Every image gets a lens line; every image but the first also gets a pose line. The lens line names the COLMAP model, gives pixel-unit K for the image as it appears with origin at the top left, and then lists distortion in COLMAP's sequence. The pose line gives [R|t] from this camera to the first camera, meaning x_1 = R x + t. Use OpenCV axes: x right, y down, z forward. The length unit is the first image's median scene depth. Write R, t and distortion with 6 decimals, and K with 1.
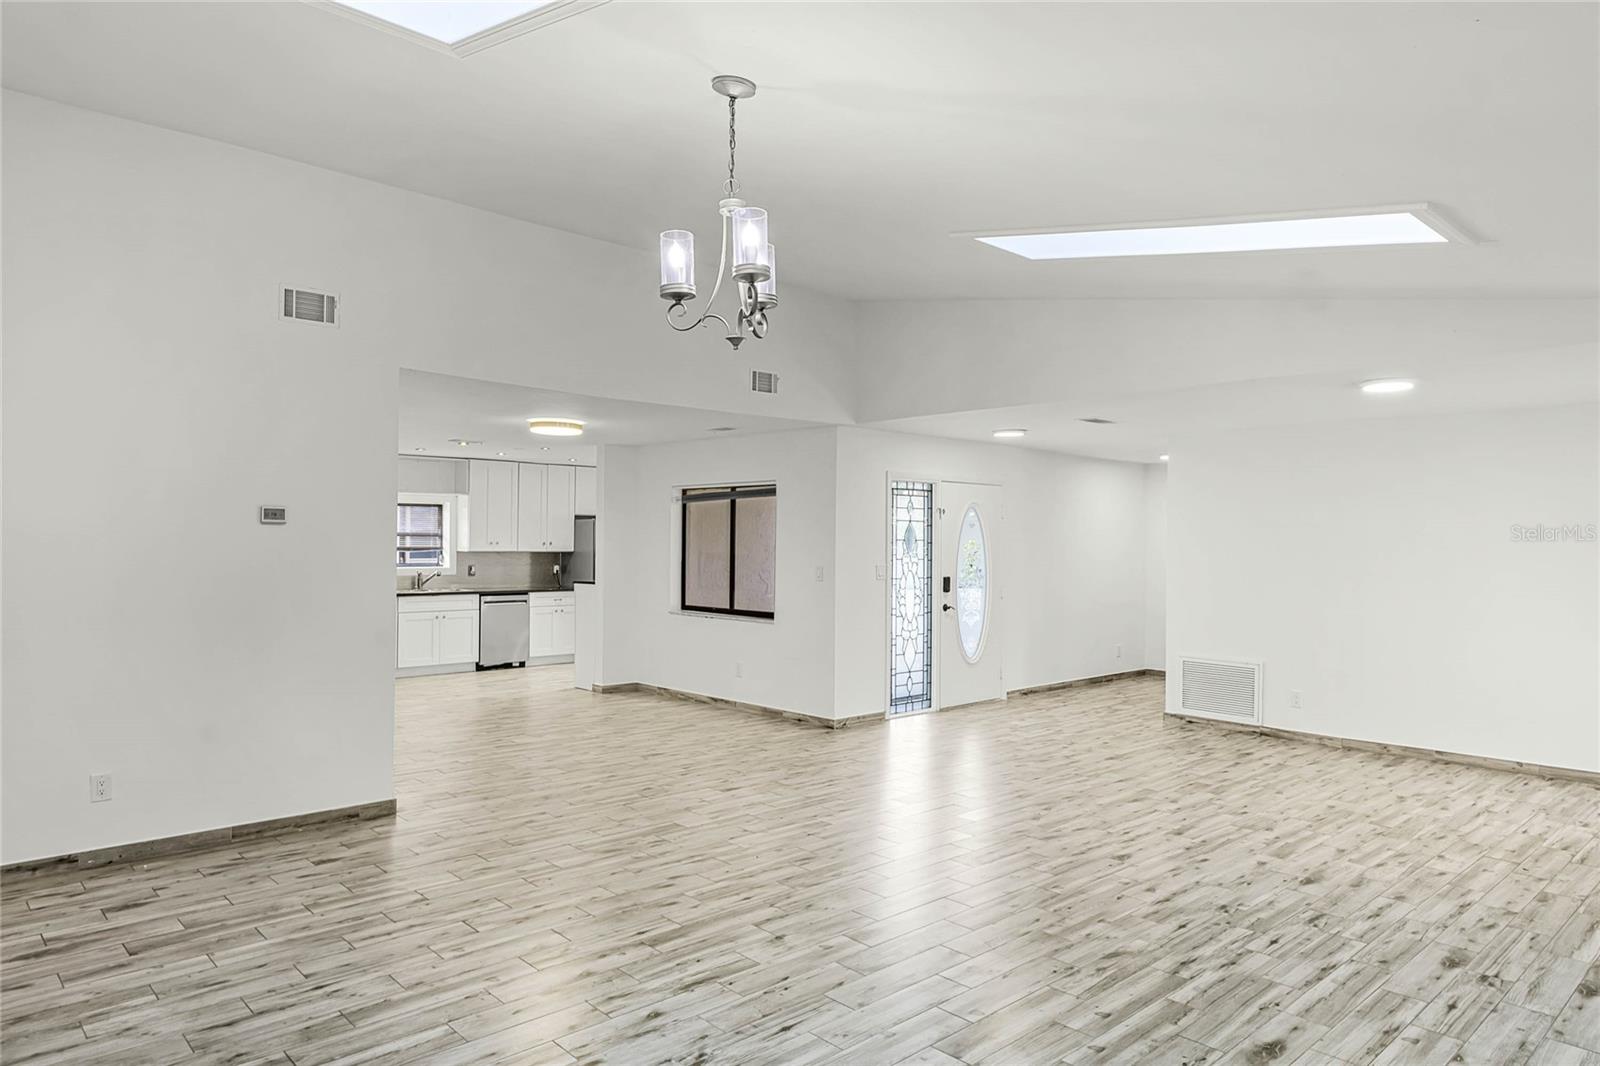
lens RADIAL K [[1017.9, 0, 803.6], [0, 1017.9, 533.2], [0, 0, 1]] dist [0.001771, -0.003105]
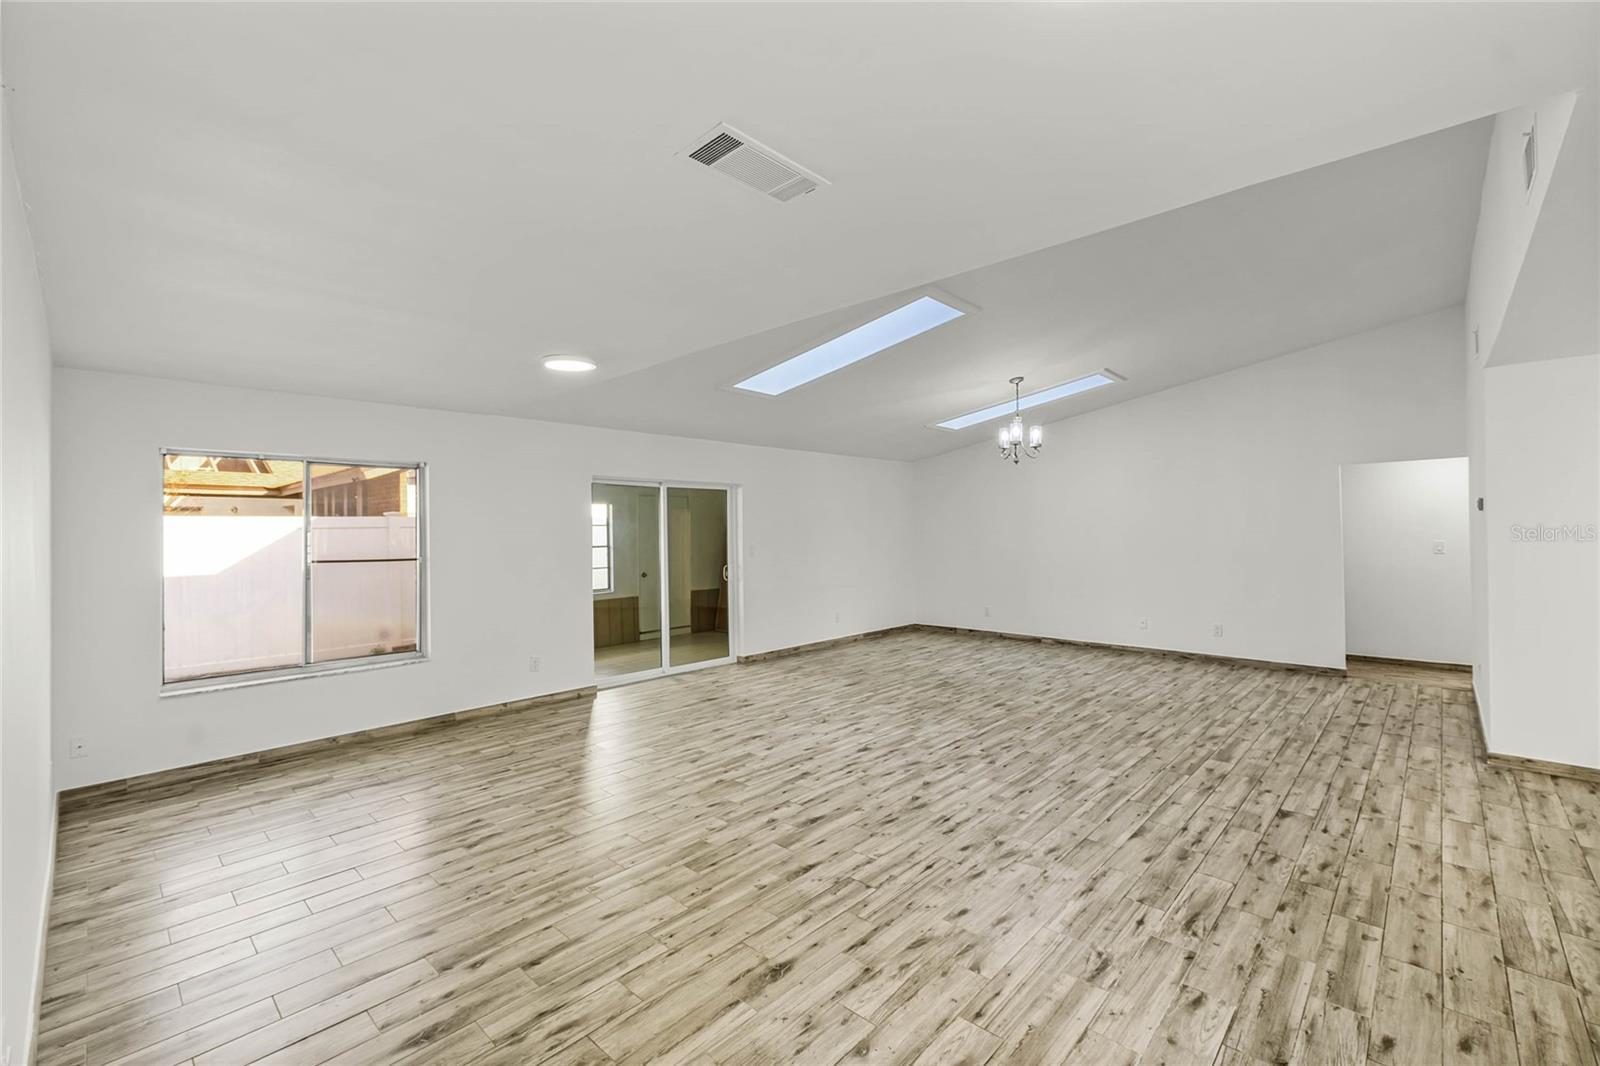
lens RADIAL K [[675.2, 0, 803.5], [0, 675.2, 525.3], [0, 0, 1]] dist [0.004265, -0.000793]
pose [[-0.998275, -0.000558, -0.058715, 0.227968], [0.000407, 0.999865, -0.016431, 0.012596], [0.058716, -0.016427, -0.998140, 0.974314]]
